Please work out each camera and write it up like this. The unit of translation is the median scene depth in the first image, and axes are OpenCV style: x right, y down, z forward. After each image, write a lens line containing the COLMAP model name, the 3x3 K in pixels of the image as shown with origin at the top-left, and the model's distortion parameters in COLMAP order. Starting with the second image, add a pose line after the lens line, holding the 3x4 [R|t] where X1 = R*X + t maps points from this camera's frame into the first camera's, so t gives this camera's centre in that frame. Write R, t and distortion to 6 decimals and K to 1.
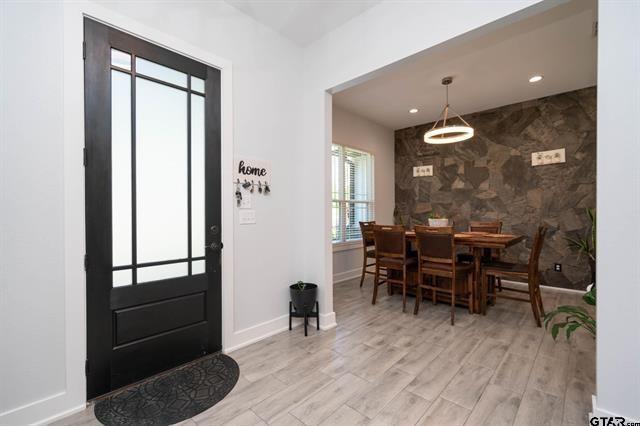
lens RADIAL K [[276.5, 0, 320.8], [0, 276.5, 211.9], [0, 0, 1]] dist [0.000115, 0.000006]
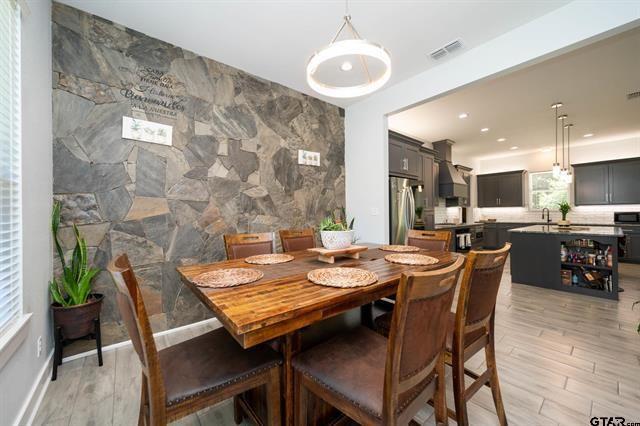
lens RADIAL K [[247.0, 0, 320.8], [0, 247.0, 212.3], [0, 0, 1]] dist [-0.001985, -0.000124]
pose [[0.121156, 0.008203, 0.992600, -0.022439], [0.008544, 0.999920, -0.009307, -0.000483], [-0.992597, 0.009609, 0.121076, 0.748056]]
